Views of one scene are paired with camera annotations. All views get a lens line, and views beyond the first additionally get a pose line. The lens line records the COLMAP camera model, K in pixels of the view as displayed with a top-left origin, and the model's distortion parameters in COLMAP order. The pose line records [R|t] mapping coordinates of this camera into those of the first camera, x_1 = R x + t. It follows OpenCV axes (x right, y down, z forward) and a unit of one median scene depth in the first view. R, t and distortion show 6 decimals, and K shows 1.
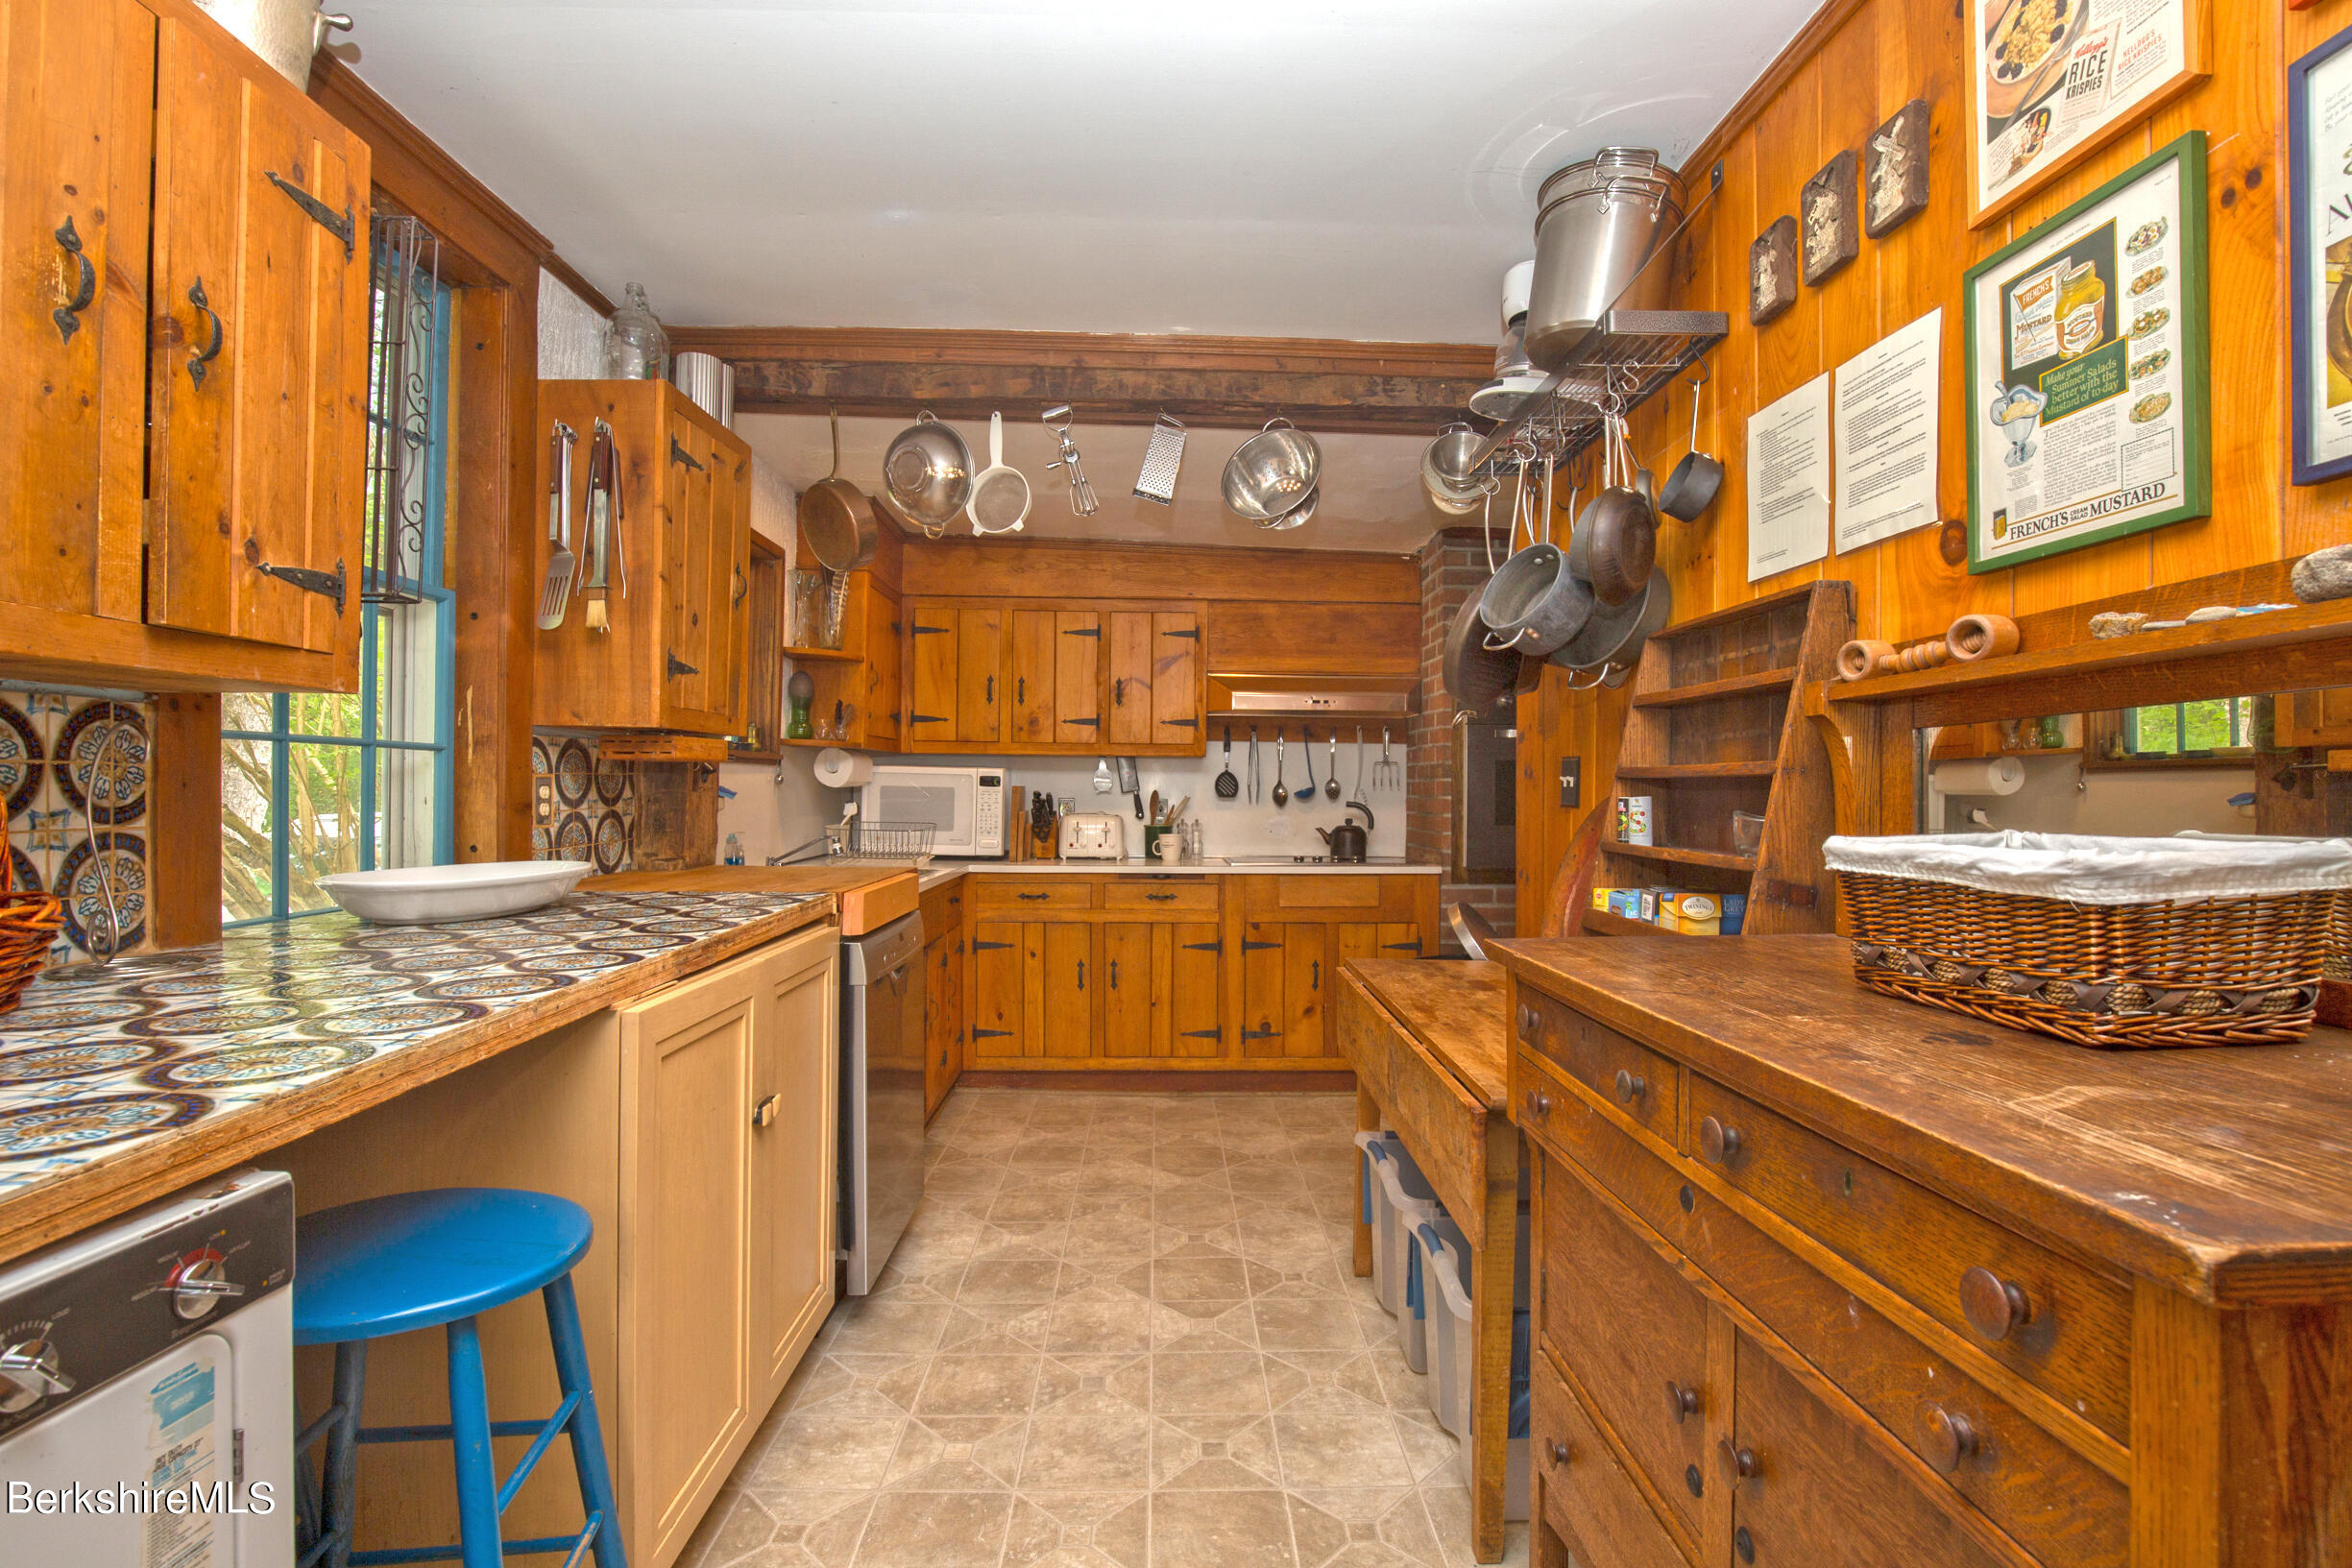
lens RADIAL K [[1105.5, 0, 1184.9], [0, 1105.5, 793.2], [0, 0, 1]] dist [-0.015496, -0.000266]
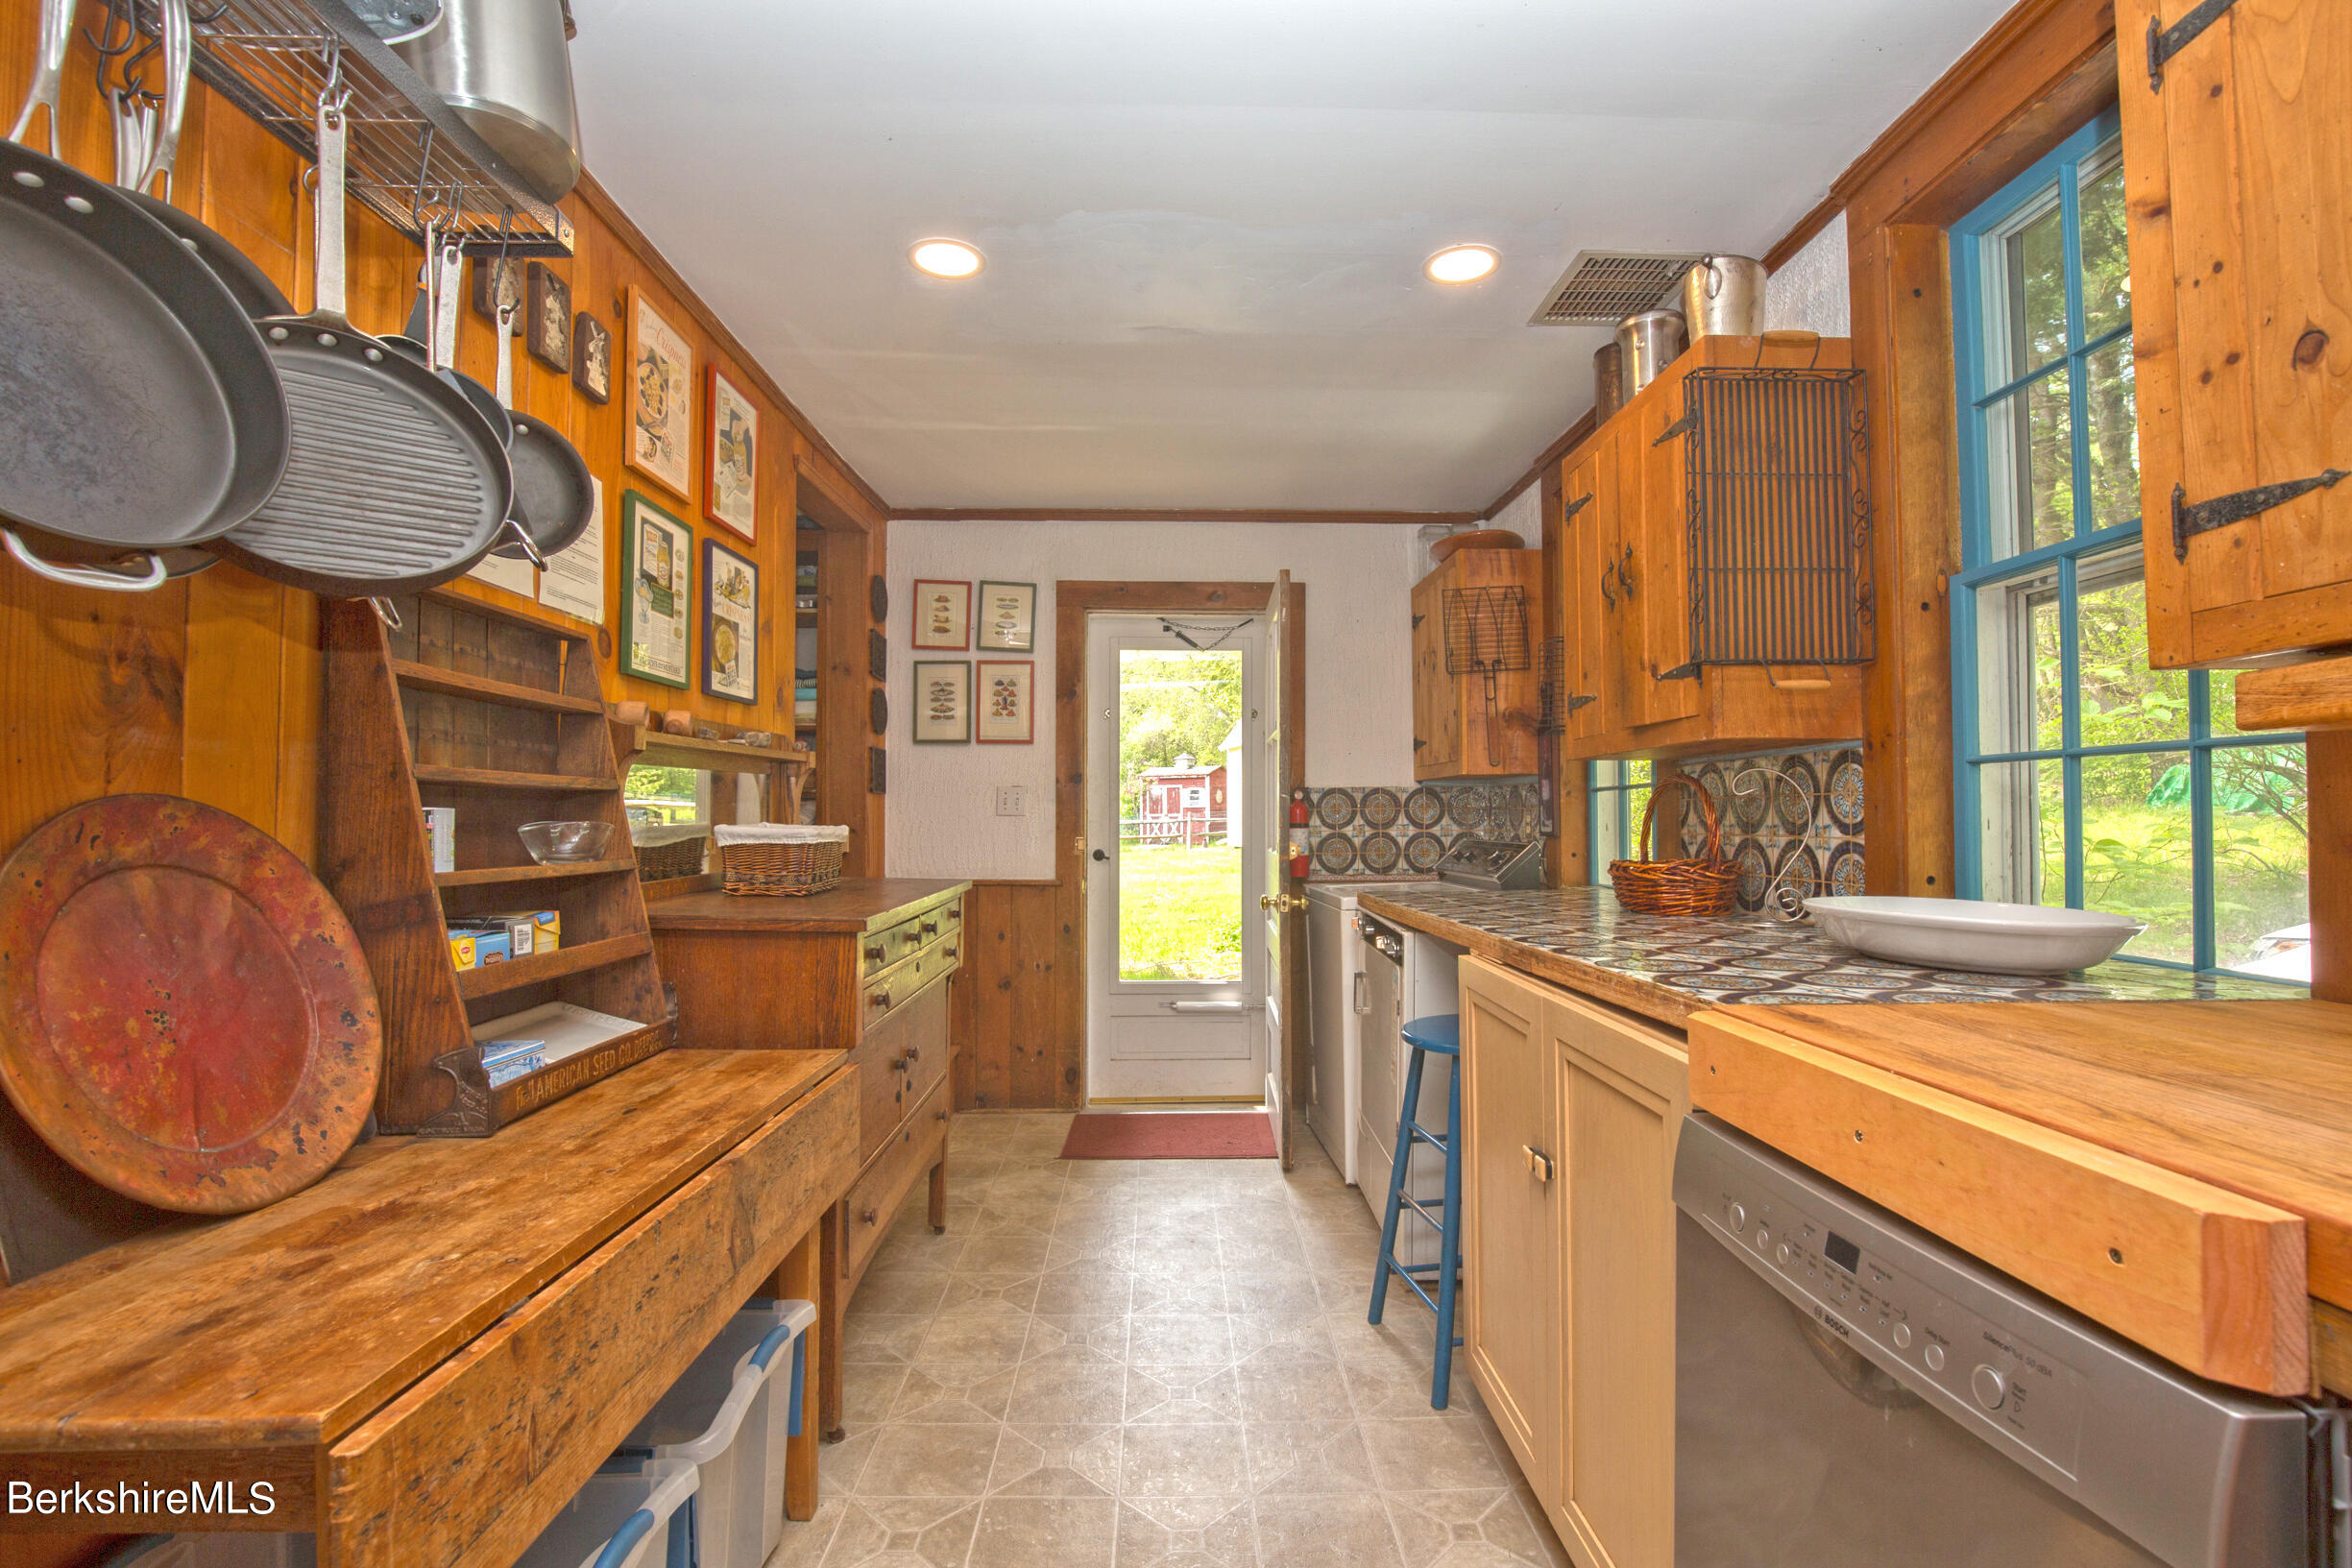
lens RADIAL K [[1105.5, 0, 1184.9], [0, 1105.5, 793.2], [0, 0, 1]] dist [-0.015496, -0.000266]
pose [[-0.999954, -0.005219, 0.008105, -0.111760], [-0.005385, 0.999773, -0.020593, 0.007258], [-0.007996, -0.020636, -0.999755, 2.425251]]
